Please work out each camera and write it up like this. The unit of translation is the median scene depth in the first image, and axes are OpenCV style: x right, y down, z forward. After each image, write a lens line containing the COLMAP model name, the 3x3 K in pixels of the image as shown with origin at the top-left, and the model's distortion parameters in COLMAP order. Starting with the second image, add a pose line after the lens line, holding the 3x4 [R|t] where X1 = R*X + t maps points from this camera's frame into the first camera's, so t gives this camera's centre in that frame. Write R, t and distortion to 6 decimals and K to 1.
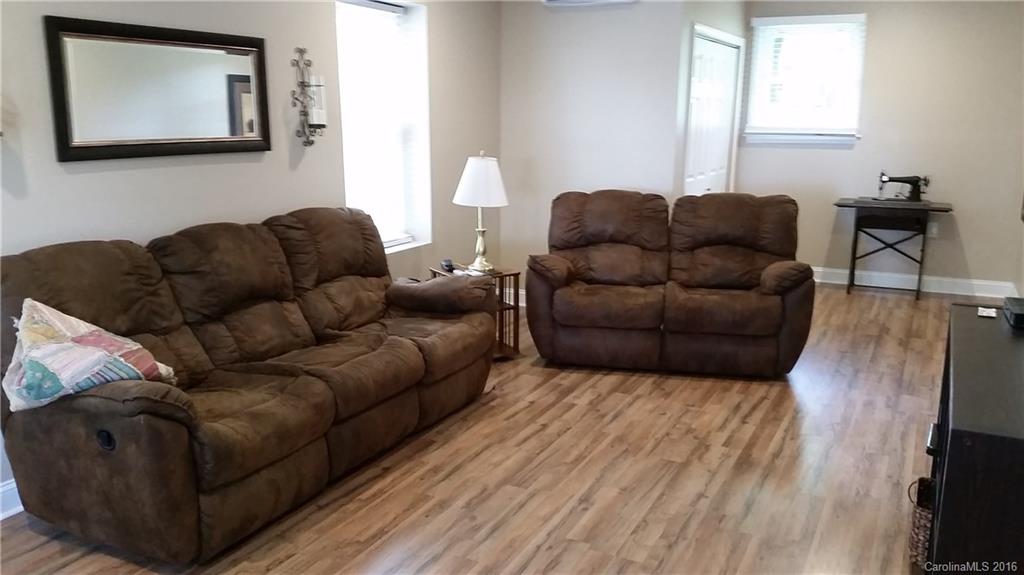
lens RADIAL K [[836.2, 0, 511.3], [0, 836.2, 291.3], [0, 0, 1]] dist [0.065482, -0.048926]
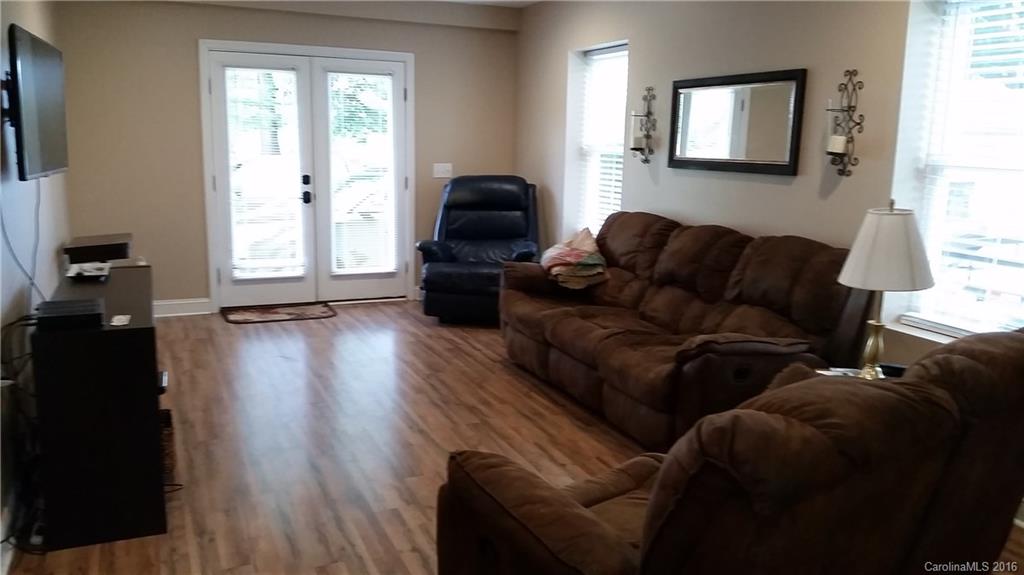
lens RADIAL K [[836.2, 0, 512.3], [0, 836.2, 284.4], [0, 0, 1]] dist [0.065482, -0.048926]
pose [[-0.635222, 0.122880, -0.762491, 0.834919], [-0.182566, 0.935393, 0.302837, -0.330357], [0.750441, 0.331574, -0.571749, 1.555538]]
